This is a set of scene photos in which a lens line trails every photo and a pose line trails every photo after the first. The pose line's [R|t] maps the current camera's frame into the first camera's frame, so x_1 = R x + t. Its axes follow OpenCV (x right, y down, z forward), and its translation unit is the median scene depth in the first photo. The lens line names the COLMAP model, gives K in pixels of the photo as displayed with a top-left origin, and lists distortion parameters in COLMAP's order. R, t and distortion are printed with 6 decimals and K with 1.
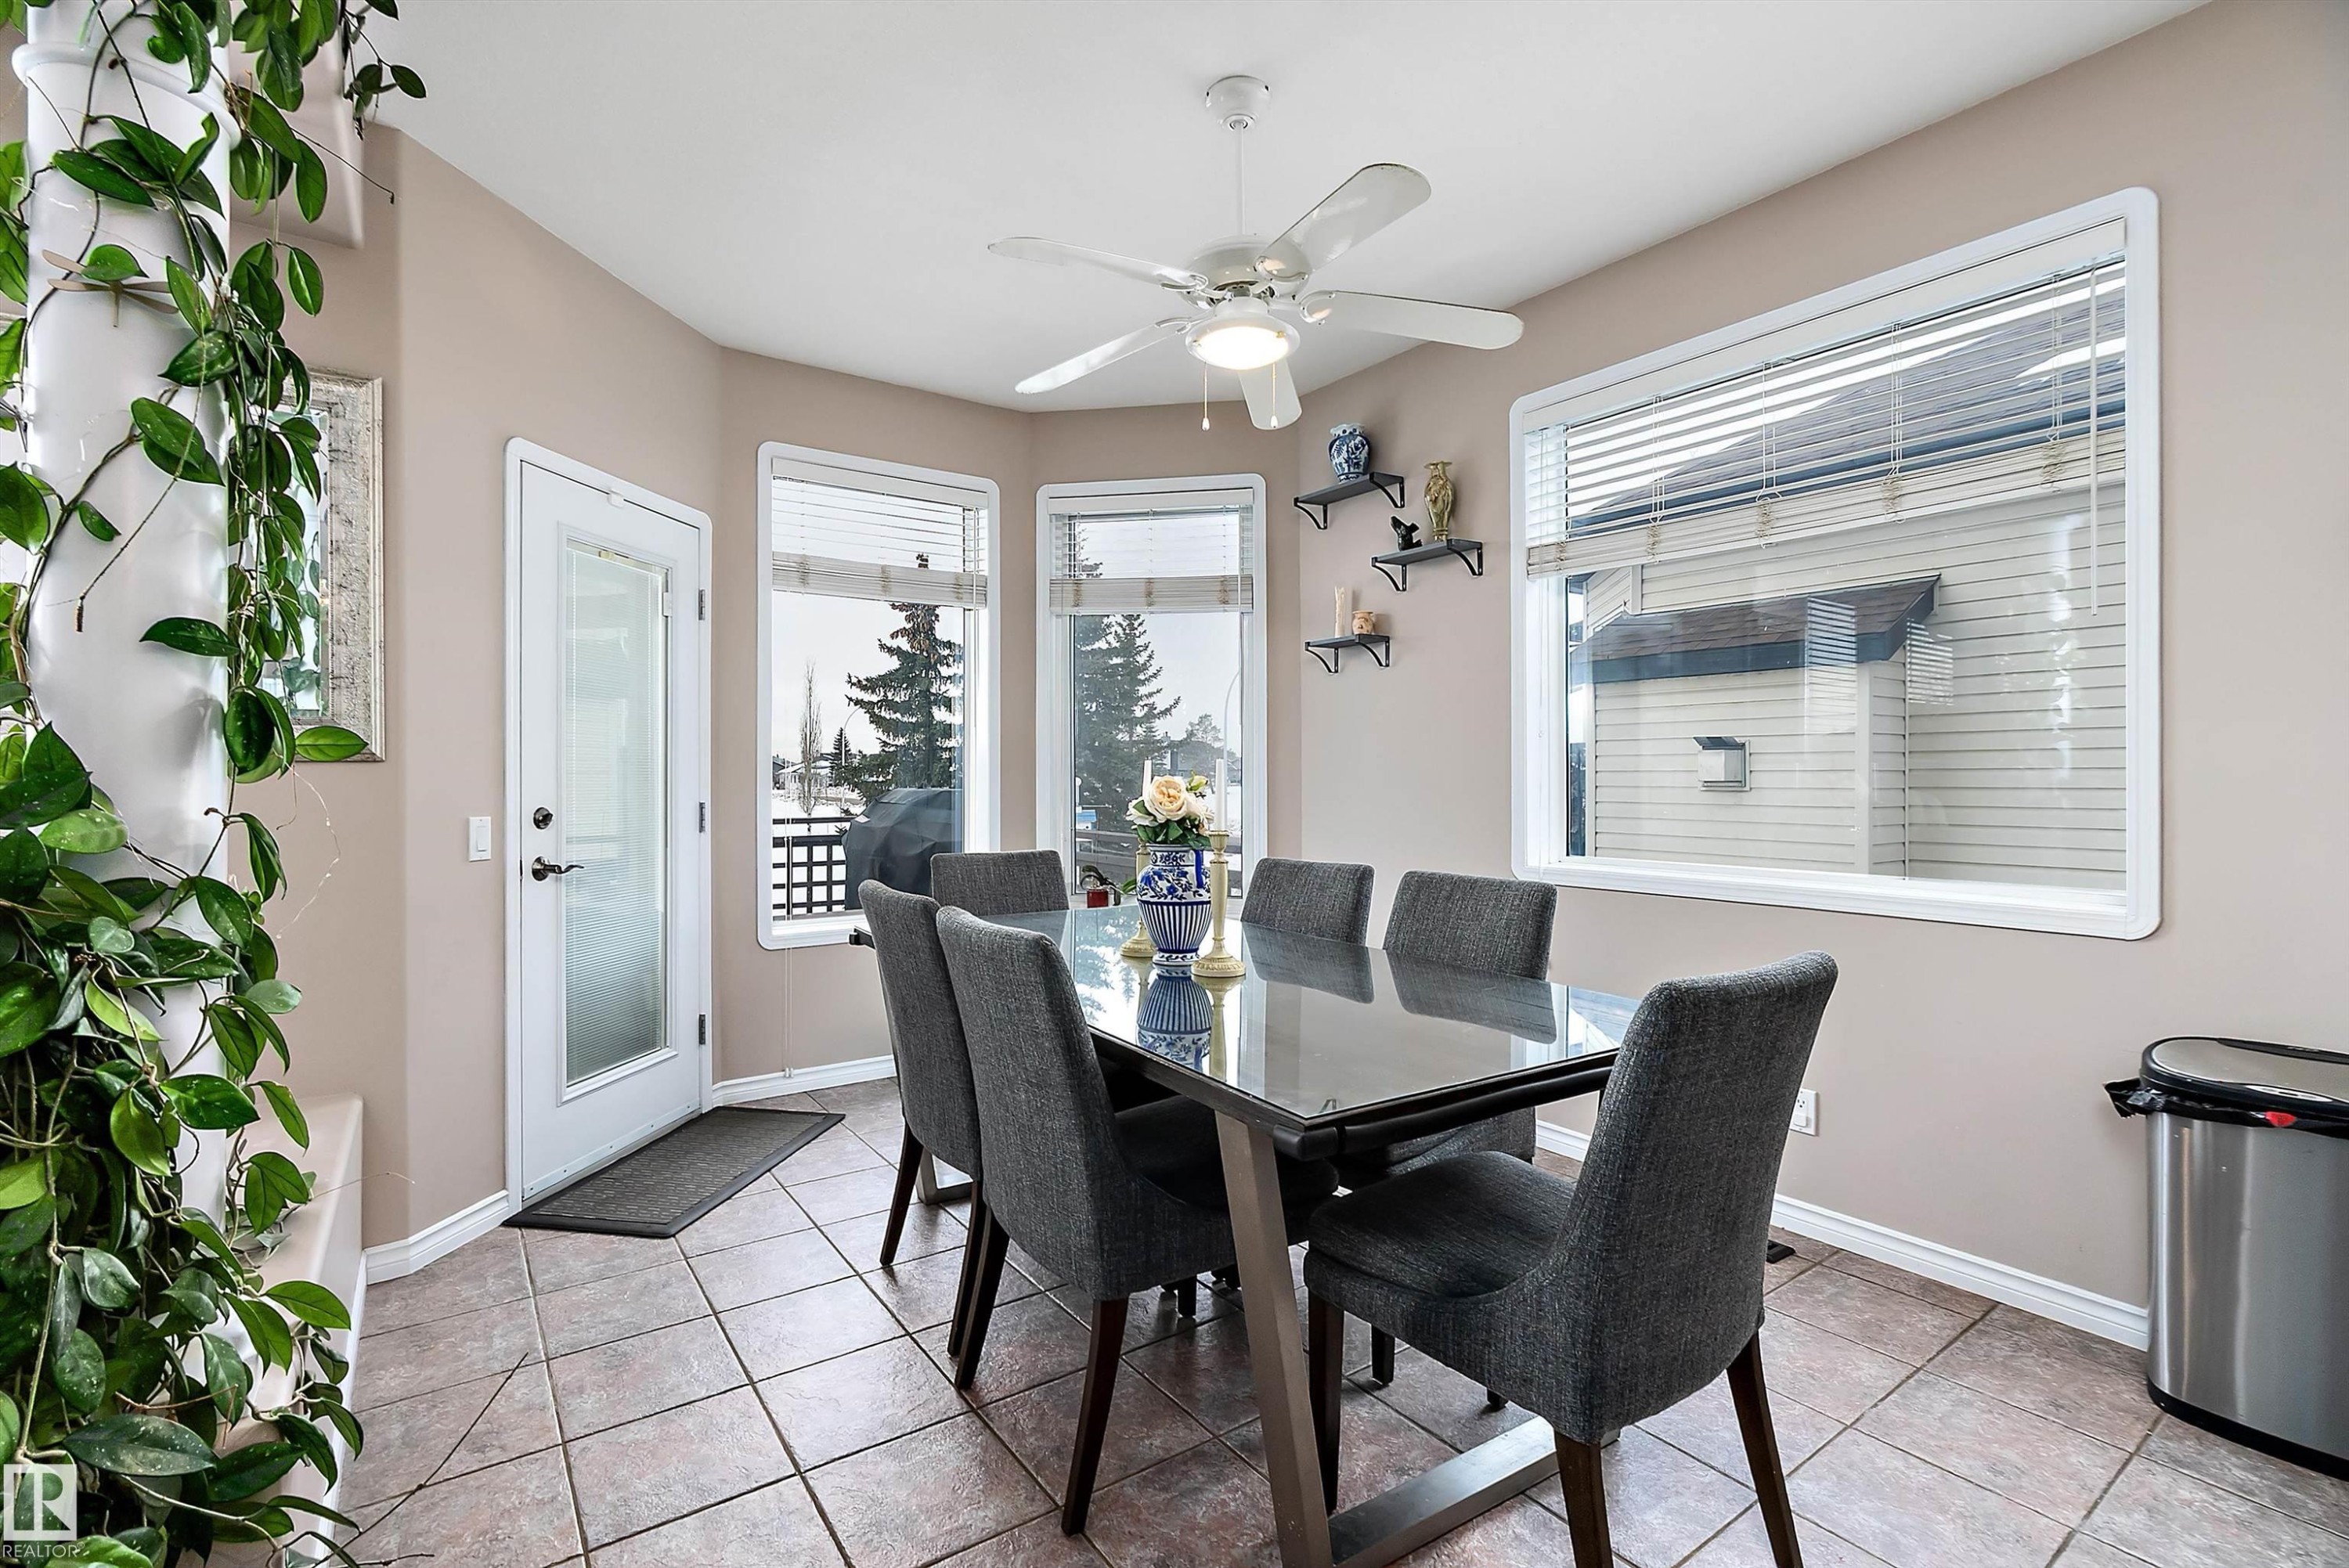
lens RADIAL K [[1068.7, 0, 1176.5], [0, 1068.7, 772.6], [0, 0, 1]] dist [-0.003770, 0.000408]
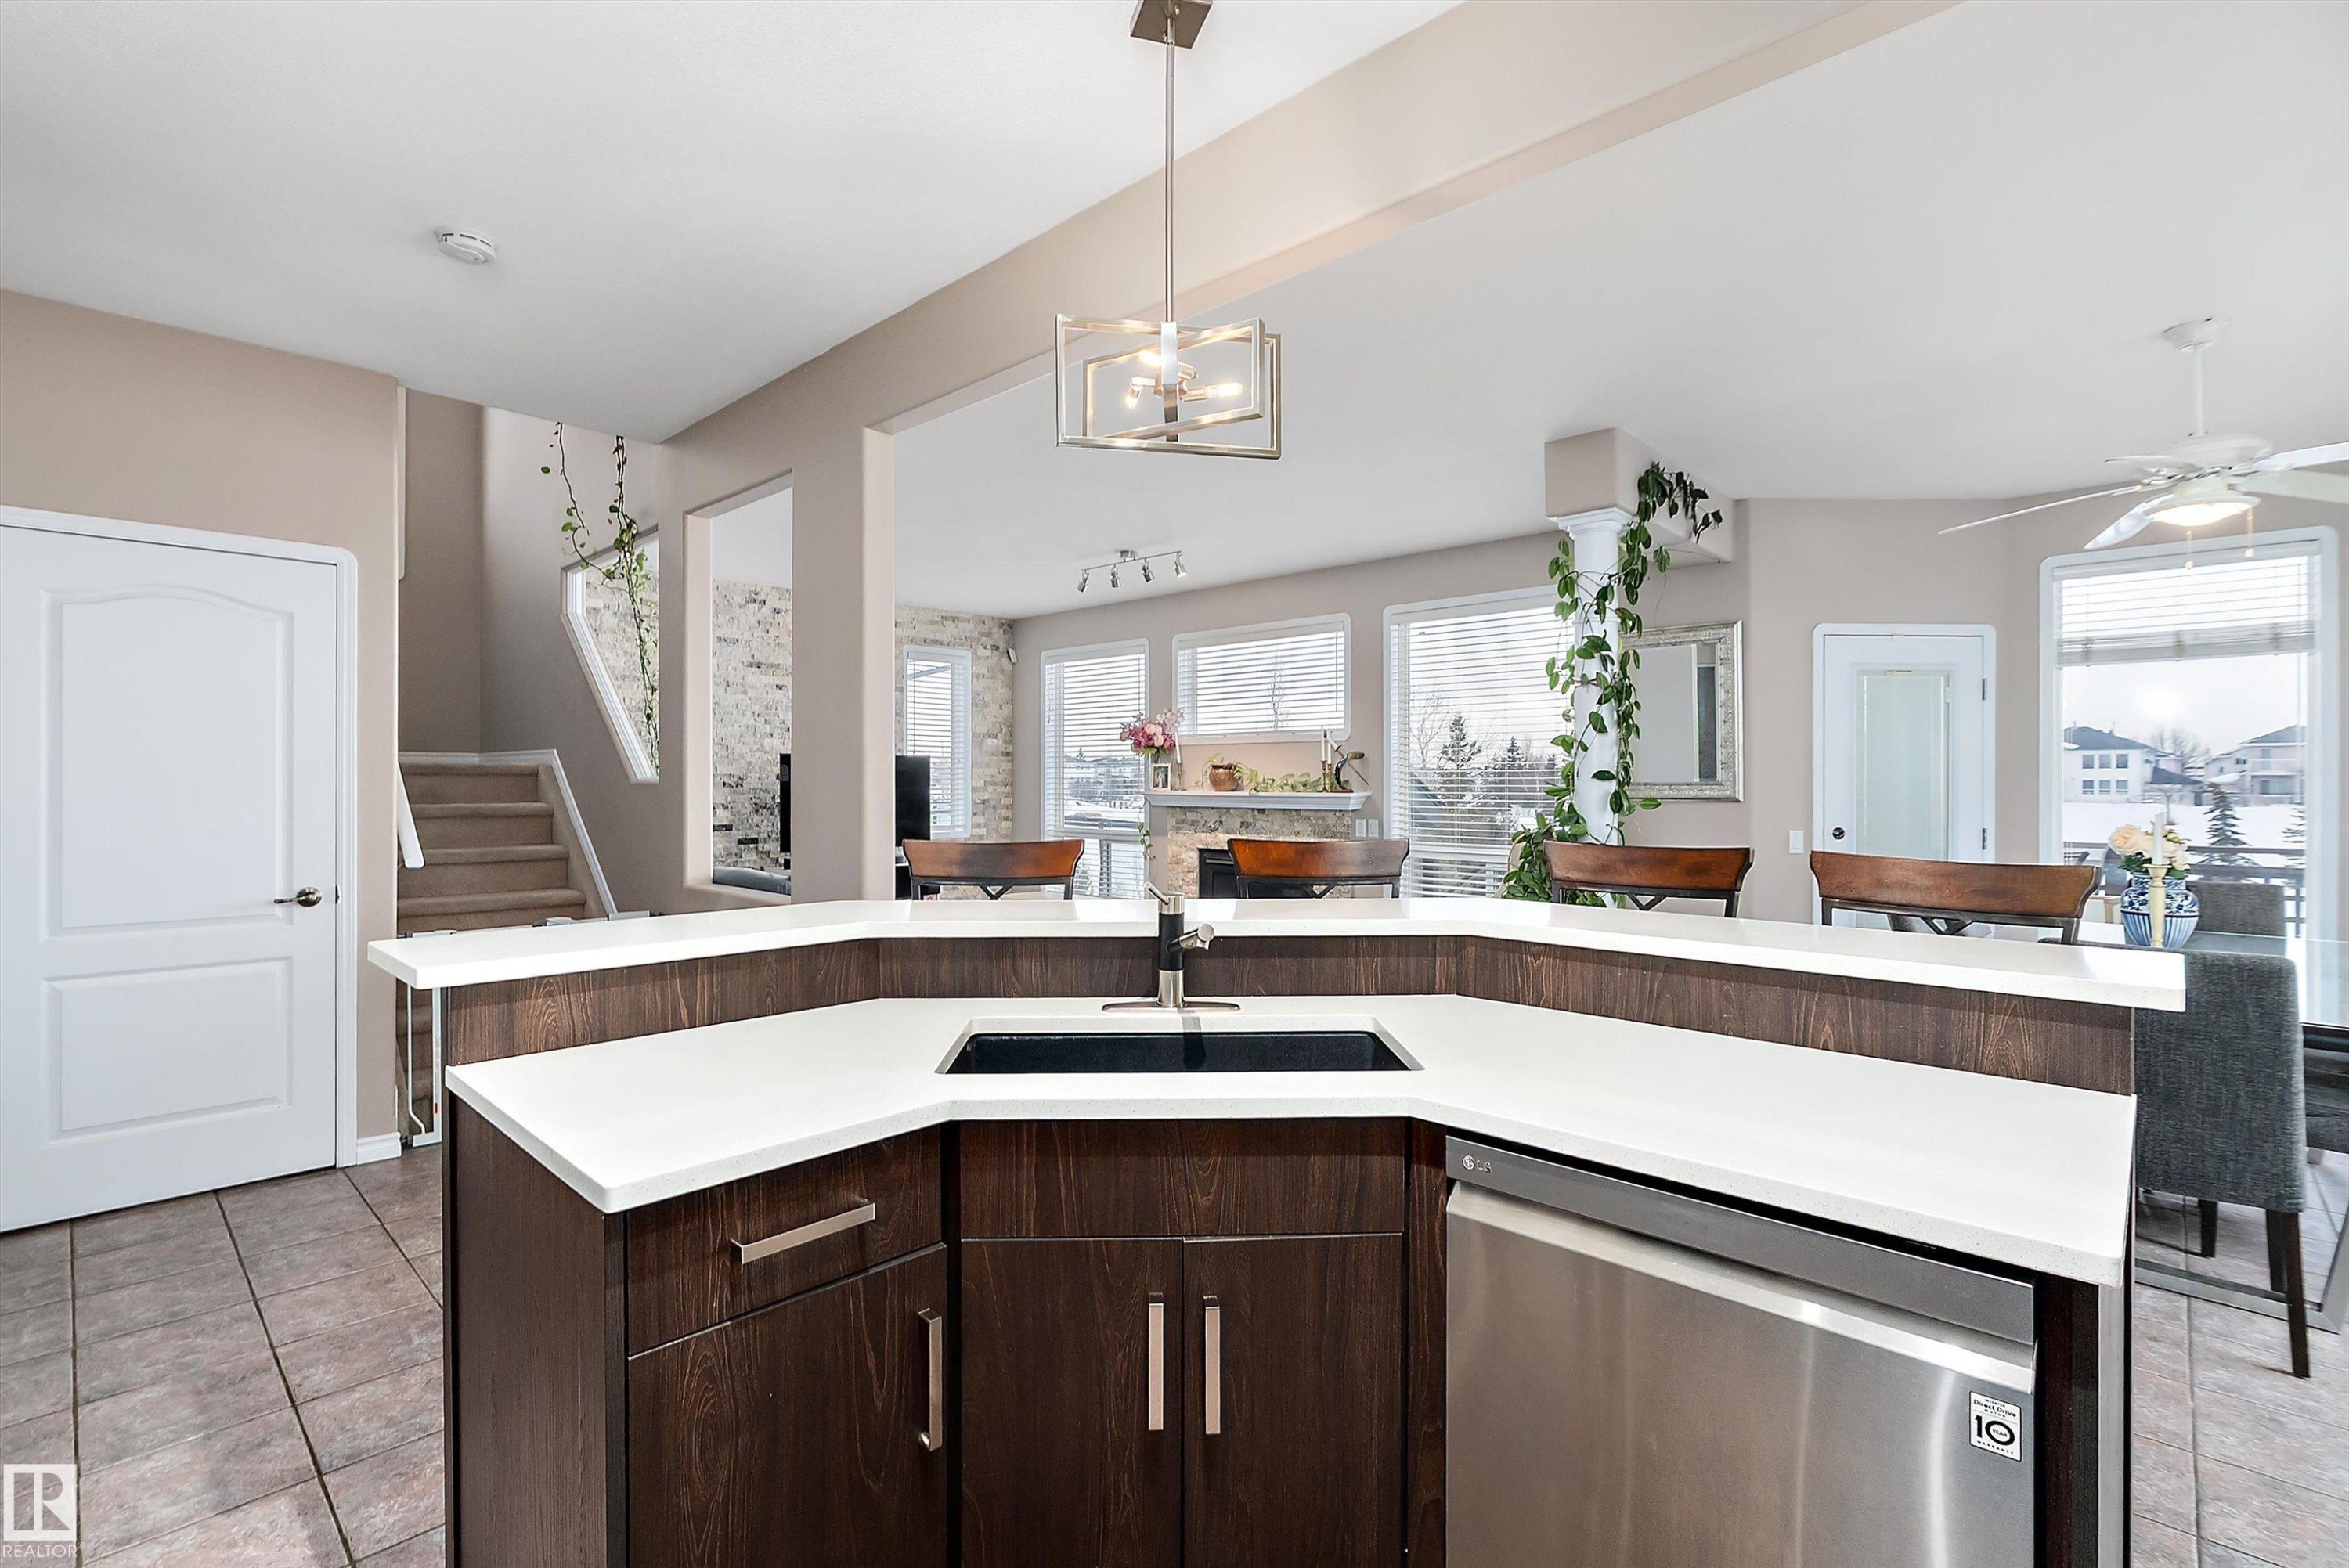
lens RADIAL K [[1068.7, 0, 1114.1], [0, 1068.7, 774.5], [0, 0, 1]] dist [-0.003770, 0.000408]
pose [[0.190812, -0.001979, -0.981625, 2.072158], [0.000378, 0.999998, -0.001943, -0.116964], [0.981627, -0.000001, 0.190812, -1.171386]]
